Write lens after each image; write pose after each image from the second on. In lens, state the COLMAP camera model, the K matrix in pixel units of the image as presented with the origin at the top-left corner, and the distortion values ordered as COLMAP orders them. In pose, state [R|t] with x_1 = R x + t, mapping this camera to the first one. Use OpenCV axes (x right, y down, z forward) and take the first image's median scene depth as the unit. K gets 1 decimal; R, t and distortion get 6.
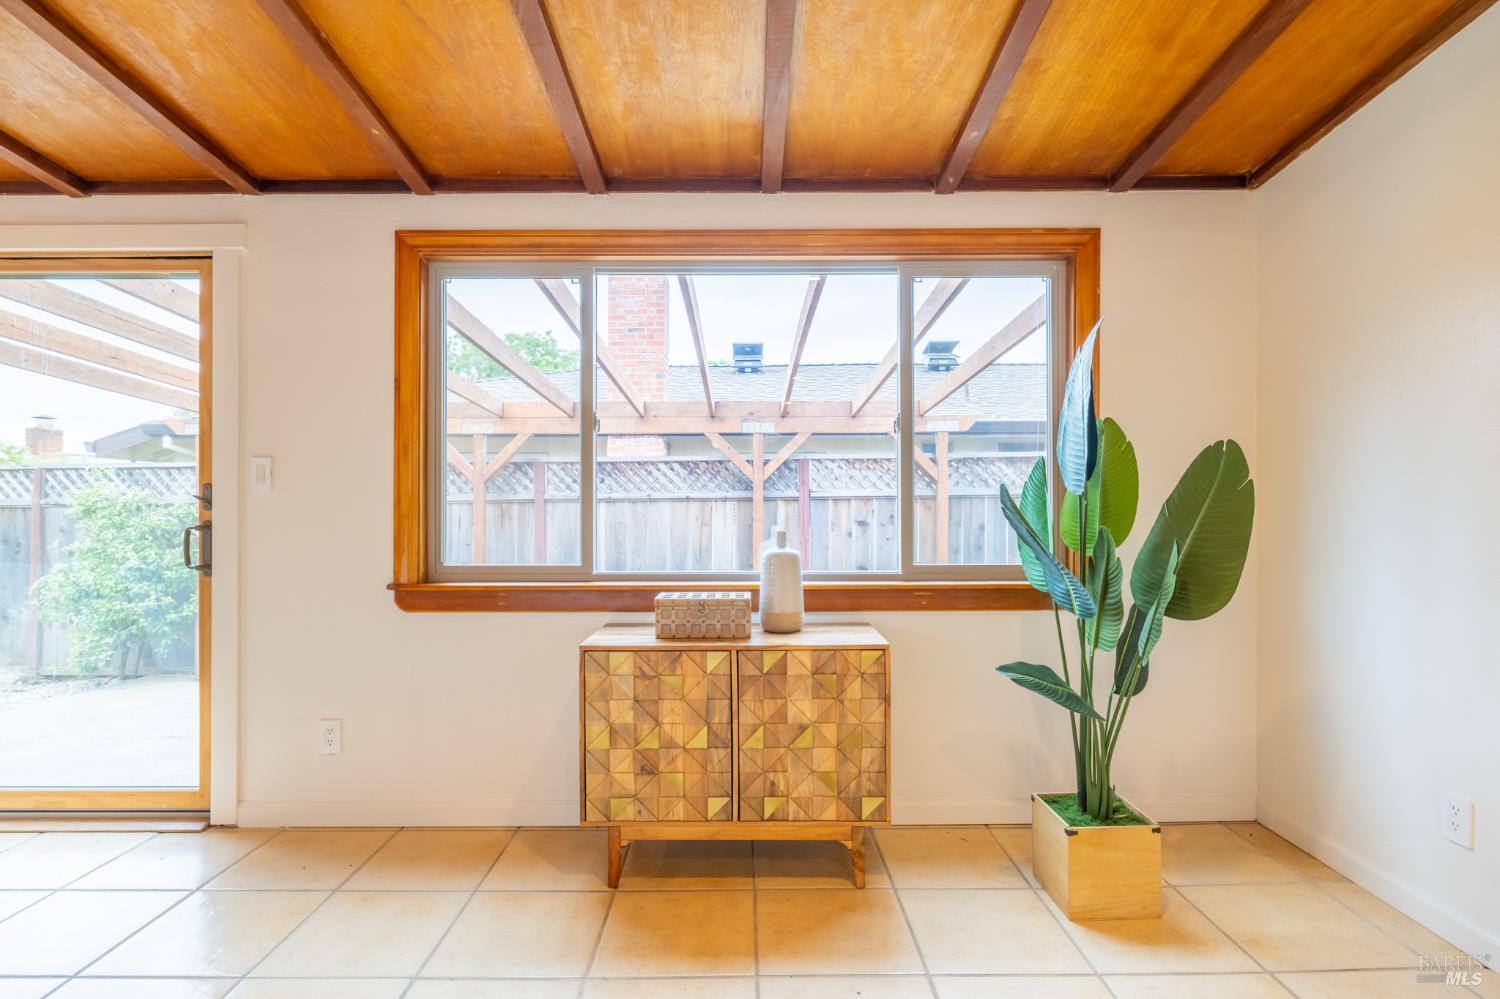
lens RADIAL K [[755.1, 0, 750.2], [0, 755.1, 501.1], [0, 0, 1]] dist [-0.003486, -0.000414]
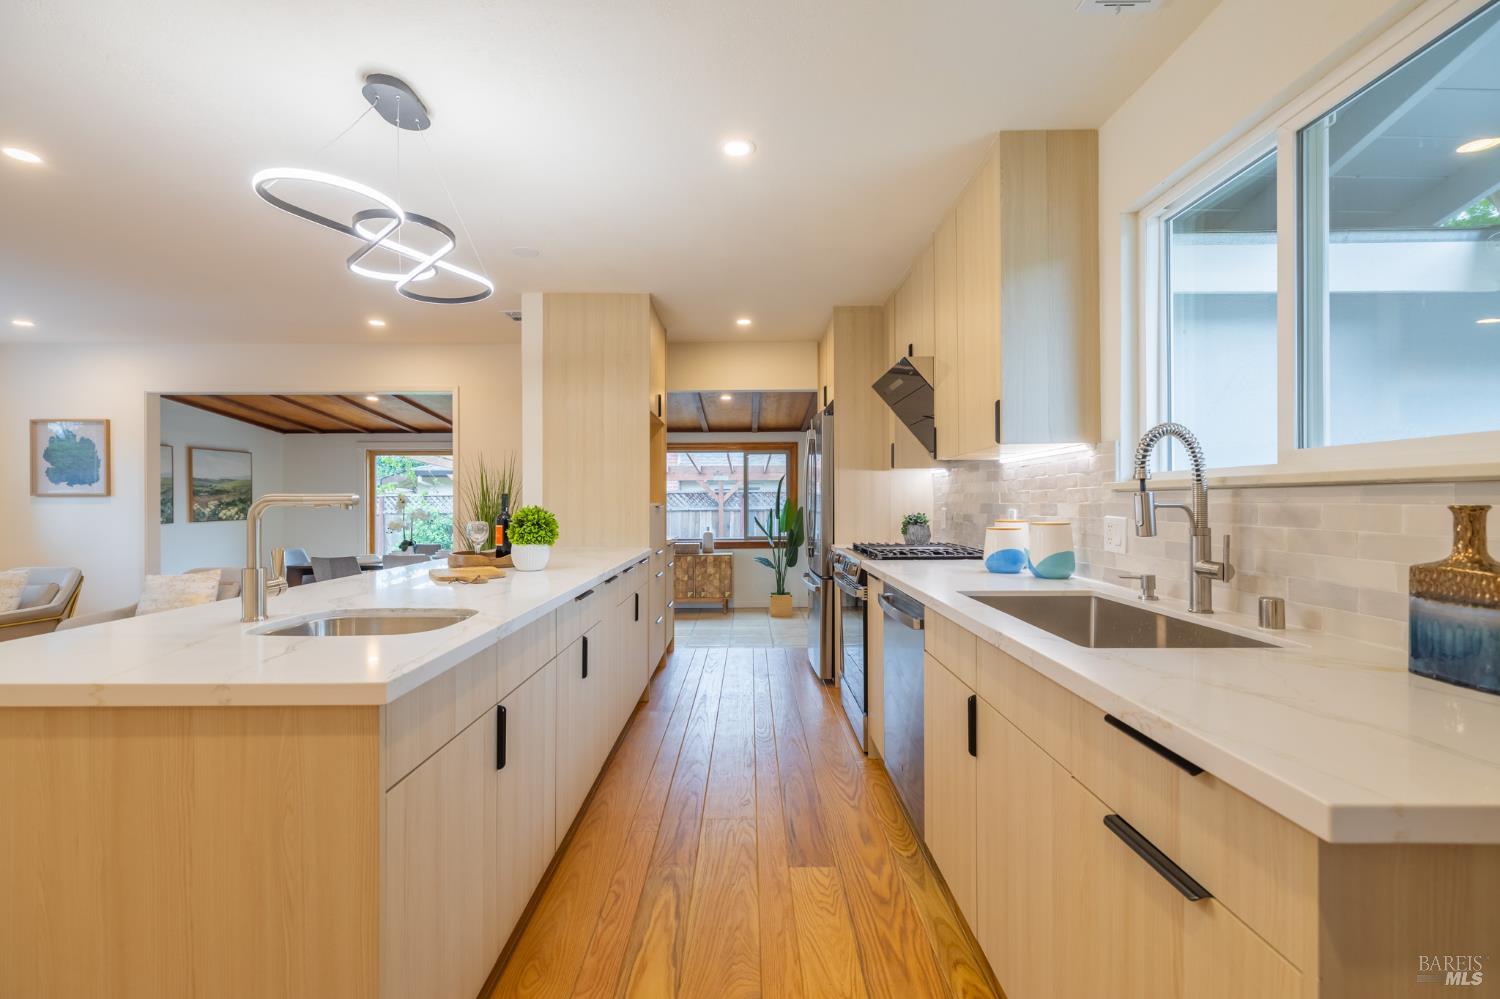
lens RADIAL K [[639.7, 0, 752.9], [0, 639.7, 501.8], [0, 0, 1]] dist [0.003066, -0.000233]
pose [[0.999999, -0.001600, 0.000501, 0.243306], [0.001597, 0.999983, 0.005553, -0.092760], [-0.000510, -0.005553, 0.999984, -2.019702]]
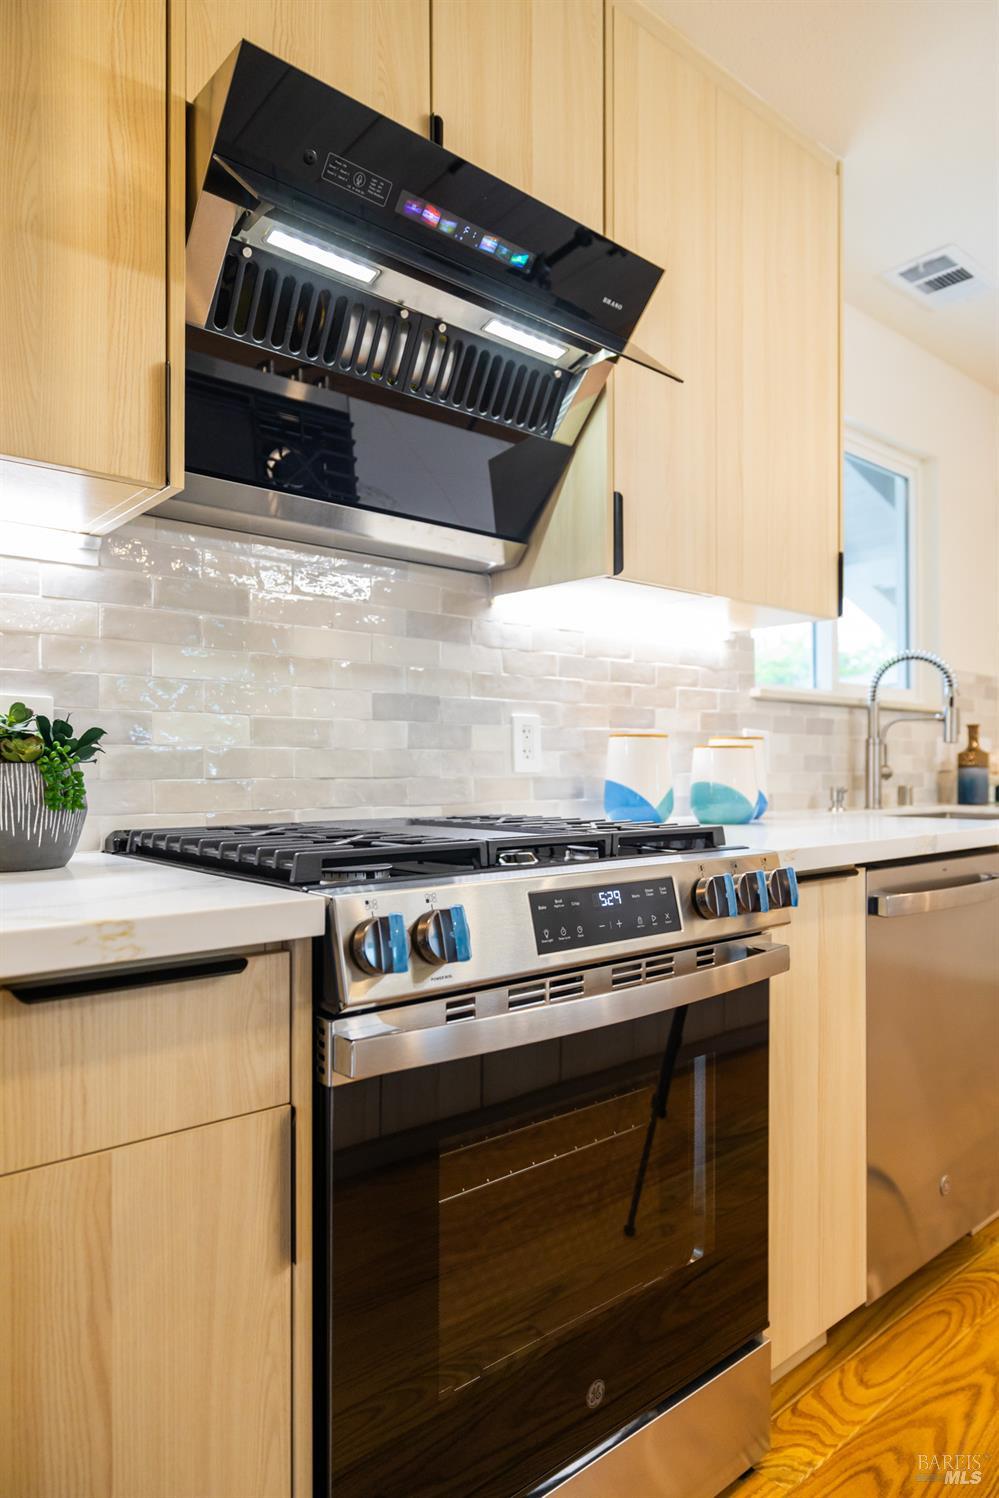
lens RADIAL K [[953.5, 0, 499.5], [0, 953.5, 749.0], [0, 0, 1]] dist [-0.002659, -0.001416]
pose [[-0.649086, 0.014038, 0.760585, 0.123712], [-0.003773, 0.999758, -0.021672, -0.029447], [-0.760706, -0.016936, -0.648876, -0.437895]]
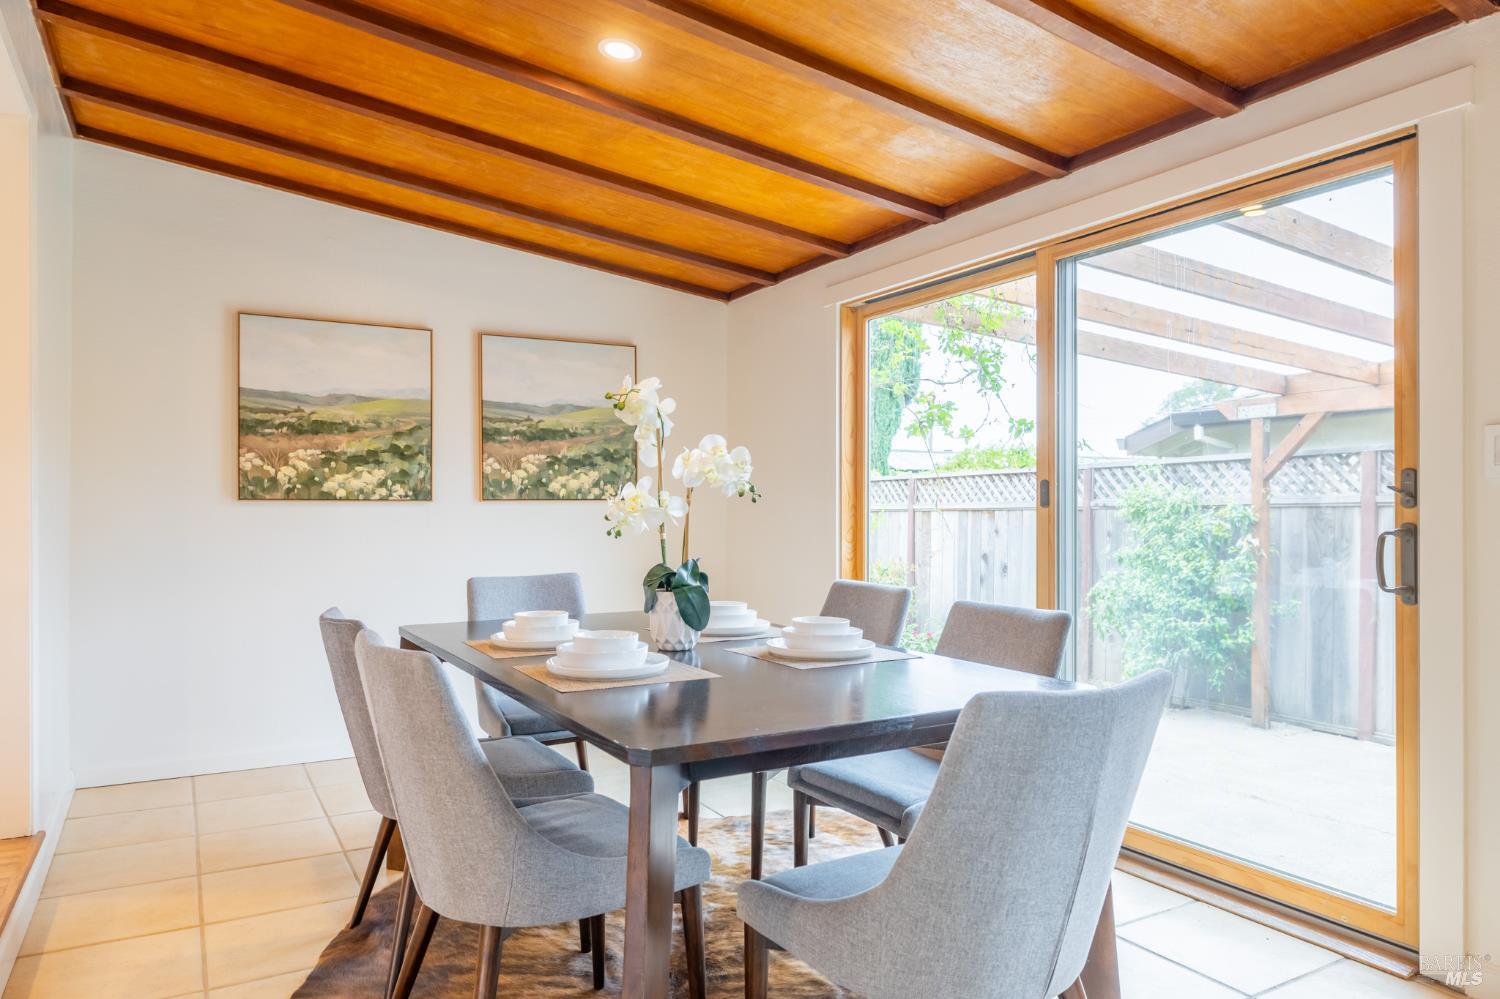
lens RADIAL K [[977.9, 0, 750.0], [0, 977.9, 499.5], [0, 0, 1]] dist [-0.002177, 0.000693]
pose [[0.503139, -0.007970, -0.864169, -0.251253], [0.003265, 0.999968, -0.007321, 0.009125], [0.864199, 0.000862, 0.503149, 0.039085]]
